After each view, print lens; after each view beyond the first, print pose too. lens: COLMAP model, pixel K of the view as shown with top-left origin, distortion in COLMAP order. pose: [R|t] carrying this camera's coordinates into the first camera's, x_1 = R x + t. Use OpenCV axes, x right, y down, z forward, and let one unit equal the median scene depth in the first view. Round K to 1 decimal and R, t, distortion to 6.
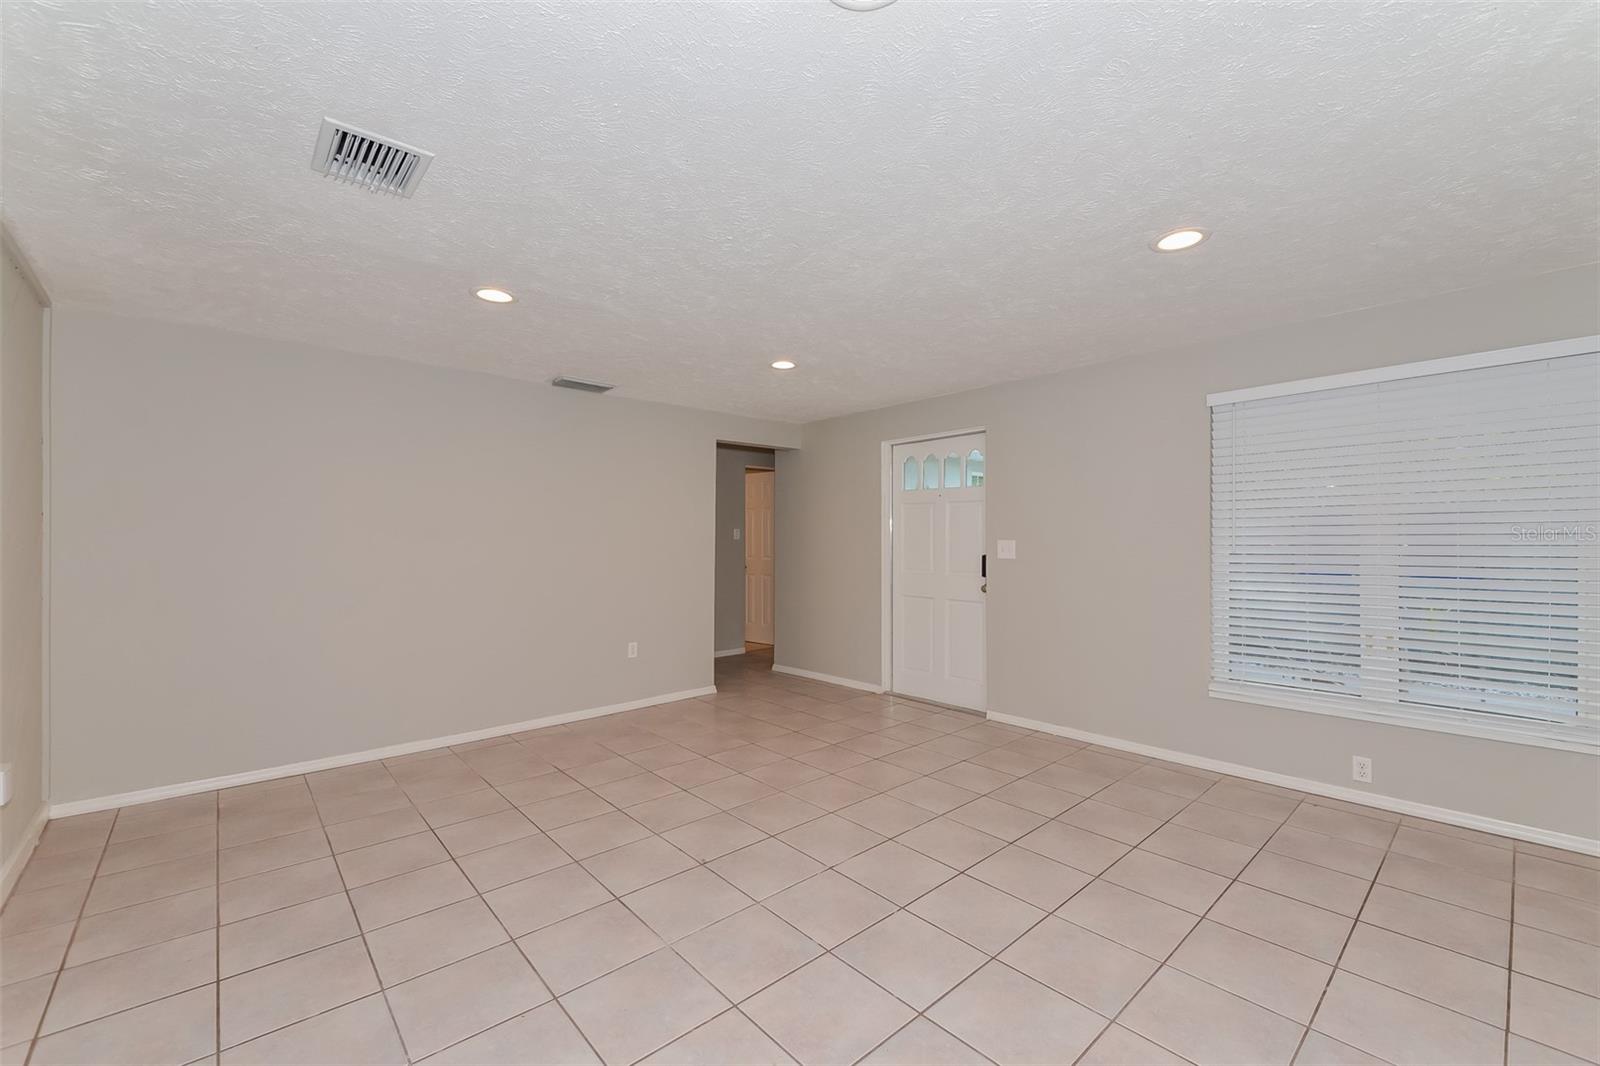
lens RADIAL K [[653.9, 0, 798.5], [0, 653.9, 532.8], [0, 0, 1]] dist [-0.007797, -0.003646]
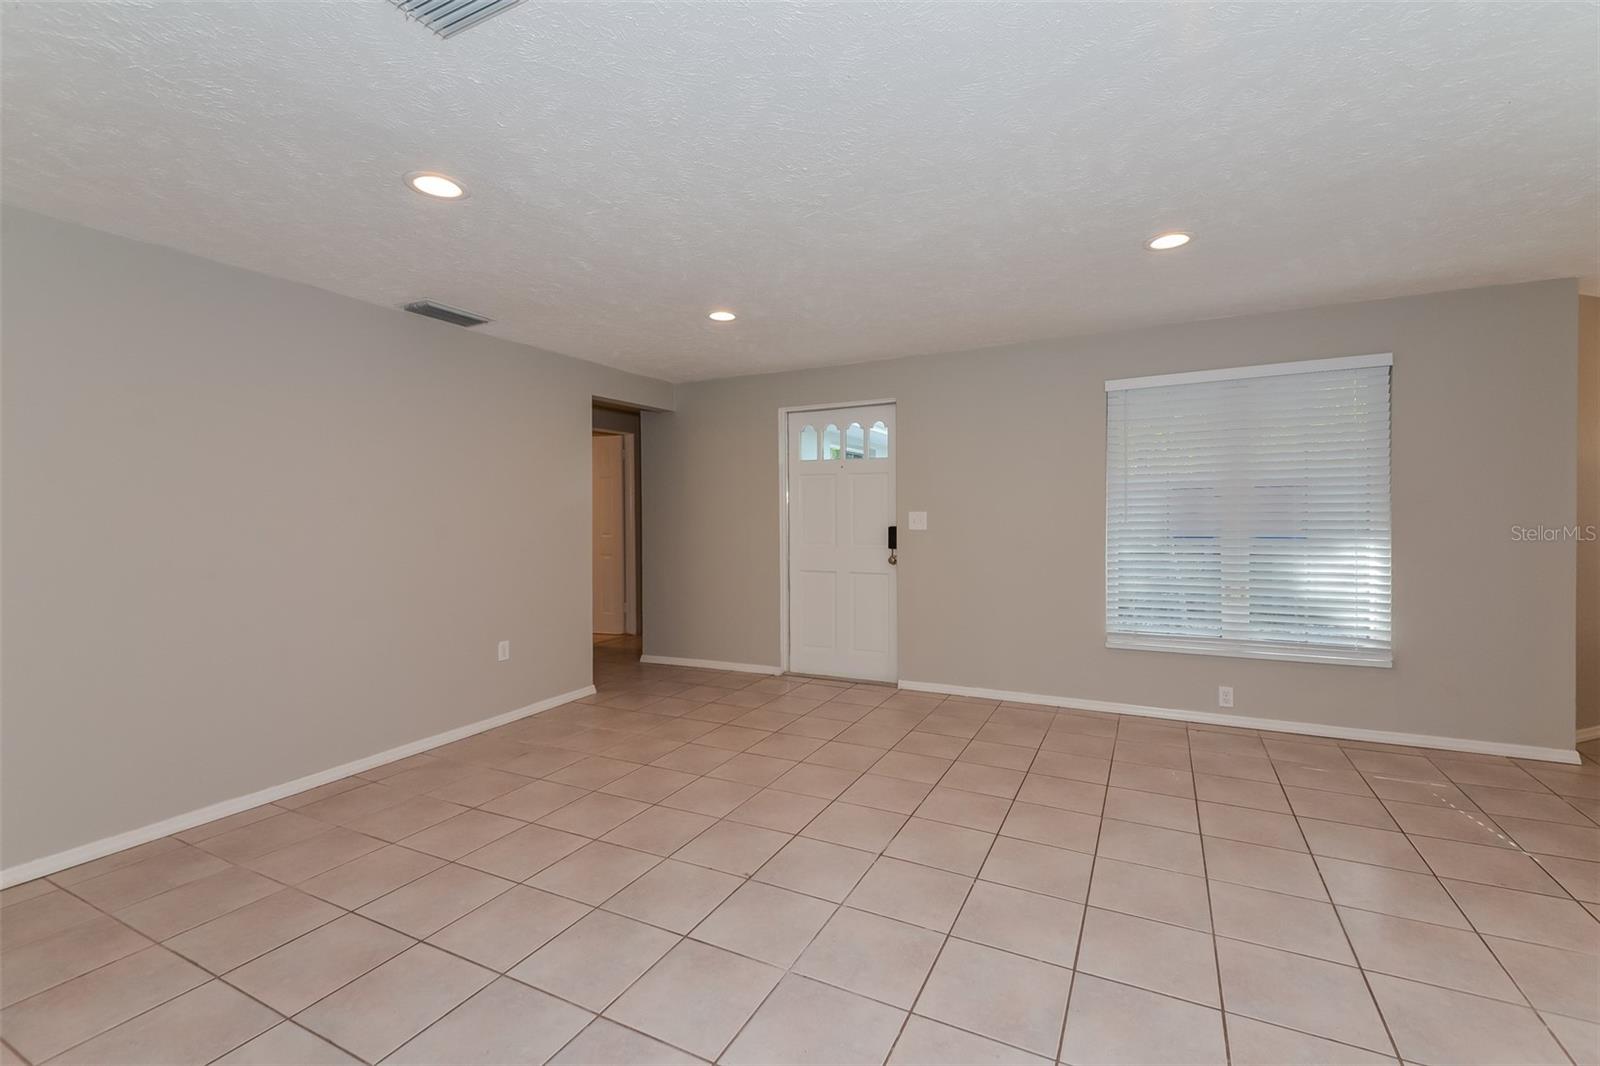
lens RADIAL K [[696.9, 0, 802.9], [0, 696.9, 524.3], [0, 0, 1]] dist [0.000941, -0.001459]
pose [[0.924970, -0.011643, 0.379861, -0.254968], [0.003346, 0.999741, 0.022494, 0.005700], [-0.380024, -0.019535, 0.924770, 0.066932]]
